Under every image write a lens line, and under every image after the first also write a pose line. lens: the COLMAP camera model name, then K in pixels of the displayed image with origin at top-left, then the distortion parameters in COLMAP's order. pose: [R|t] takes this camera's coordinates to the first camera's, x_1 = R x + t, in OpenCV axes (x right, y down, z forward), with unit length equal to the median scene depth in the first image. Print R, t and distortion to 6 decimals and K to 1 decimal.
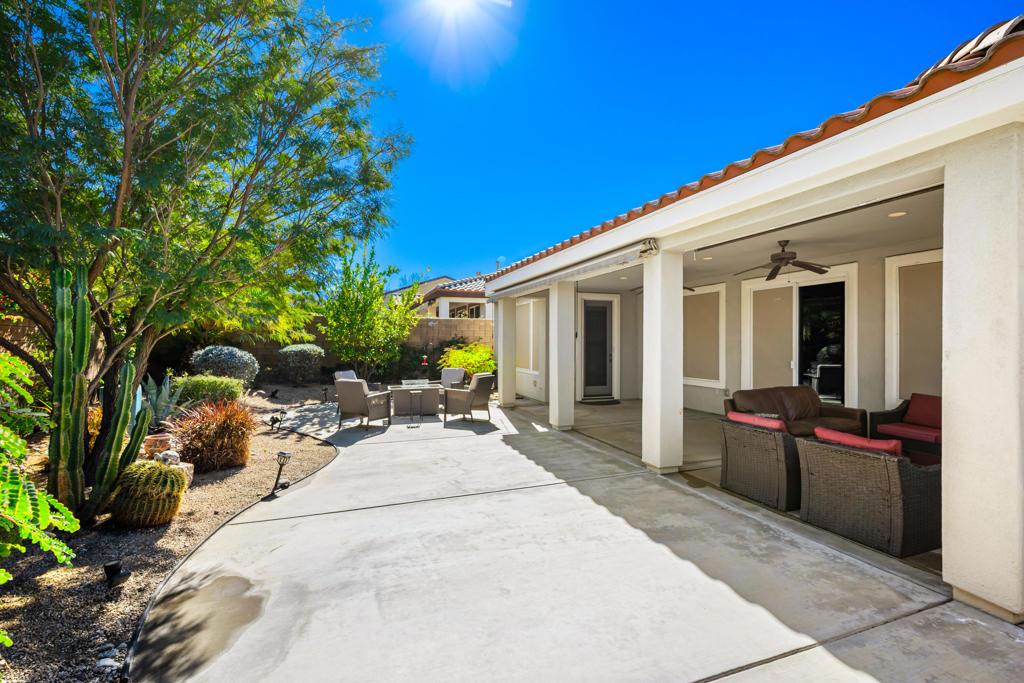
lens RADIAL K [[466.6, 0, 512.1], [0, 466.6, 339.4], [0, 0, 1]] dist [-0.001477, 0.000038]
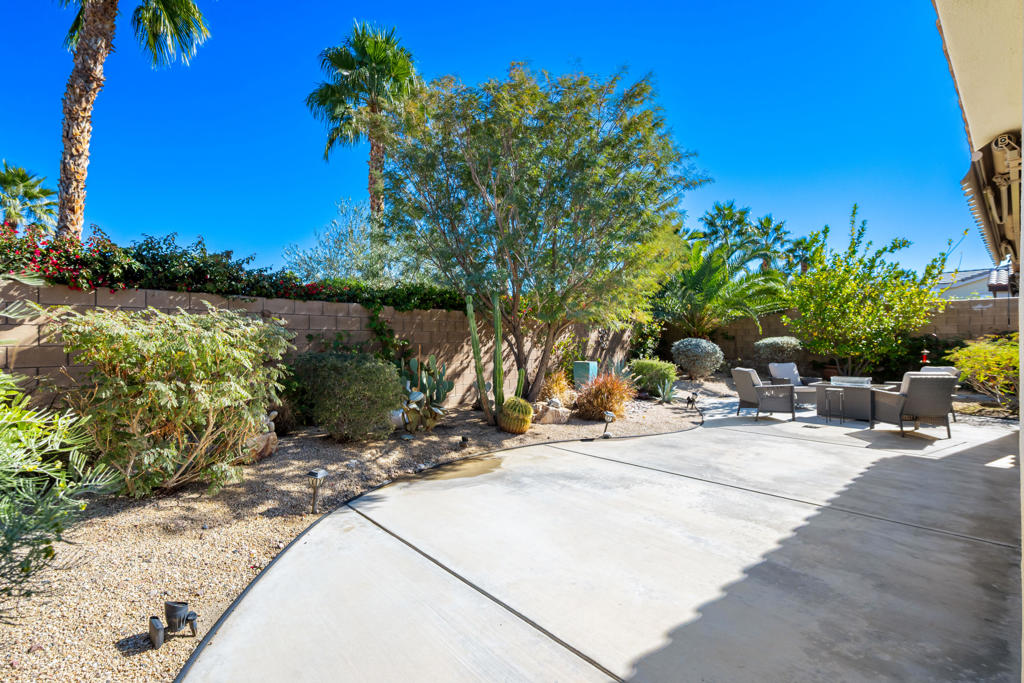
lens RADIAL K [[466.6, 0, 513.7], [0, 466.6, 344.9], [0, 0, 1]] dist [-0.001477, 0.000038]
pose [[0.363312, 0.006203, -0.931647, 0.662334], [0.005118, 0.999949, 0.008654, 0.038409], [0.931653, -0.007912, 0.363262, 0.274502]]
